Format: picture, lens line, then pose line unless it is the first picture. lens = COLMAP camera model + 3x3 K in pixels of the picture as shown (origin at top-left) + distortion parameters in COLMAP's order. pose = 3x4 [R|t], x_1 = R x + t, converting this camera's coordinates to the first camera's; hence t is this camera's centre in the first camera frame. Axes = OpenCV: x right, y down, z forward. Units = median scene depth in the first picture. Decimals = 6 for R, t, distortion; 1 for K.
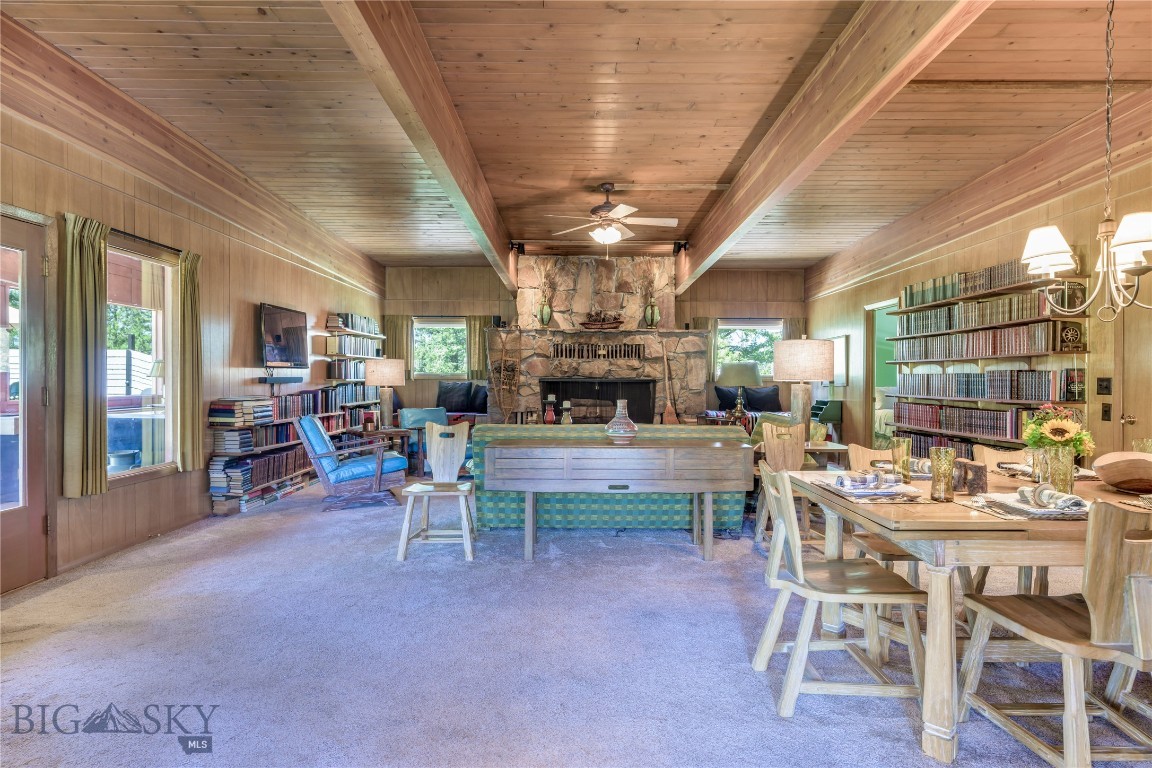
lens RADIAL K [[633.7, 0, 576.0], [0, 633.7, 384.0], [0, 0, 1]] dist [-0.000847, -0.000128]
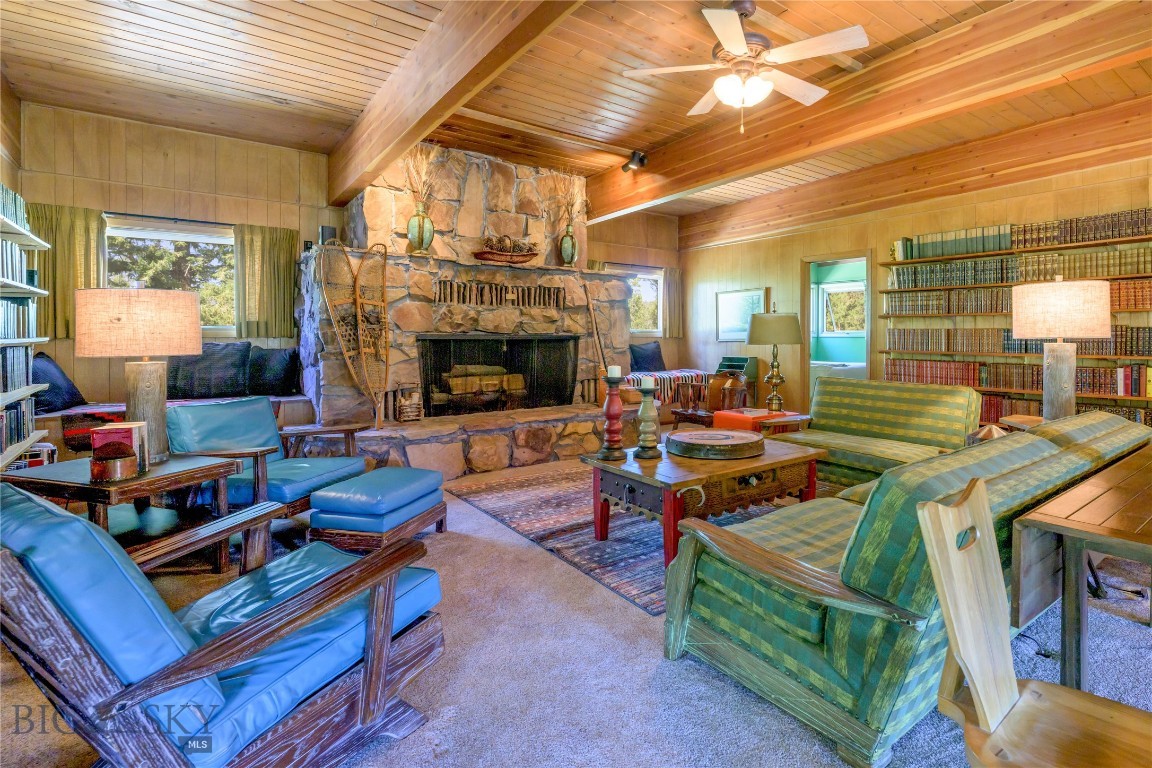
lens RADIAL K [[558.8, 0, 626.4], [0, 558.8, 335.6], [0, 0, 1]] dist [0.000097, 0.000186]
pose [[0.780468, -0.005057, 0.625176, -0.335169], [0.006492, 0.999979, -0.000016, -0.009395], [-0.625162, 0.004071, 0.780484, 0.624917]]
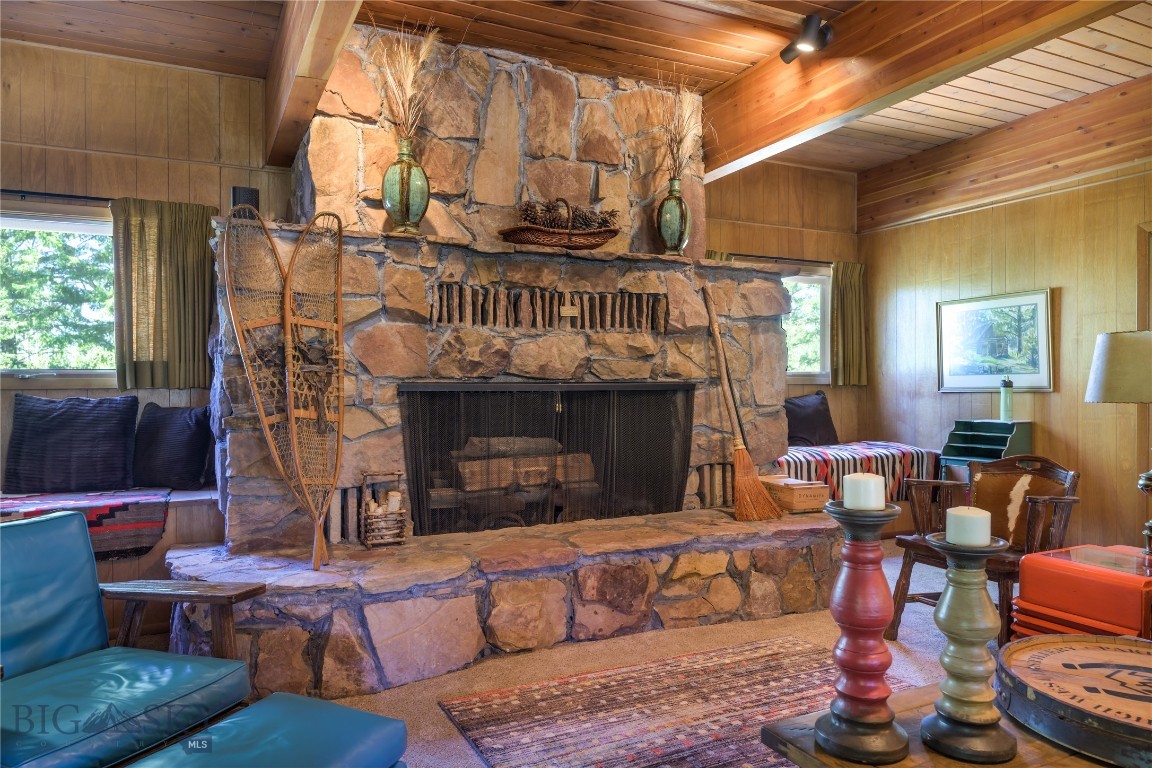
lens RADIAL K [[753.2, 0, 576.0], [0, 753.2, 384.0], [0, 0, 1]] dist [-0.006053, -0.001110]
pose [[0.888124, -0.010681, 0.459480, -0.220260], [0.011433, 0.999934, 0.001146, -0.010956], [-0.459462, 0.004236, 0.888187, 0.846993]]
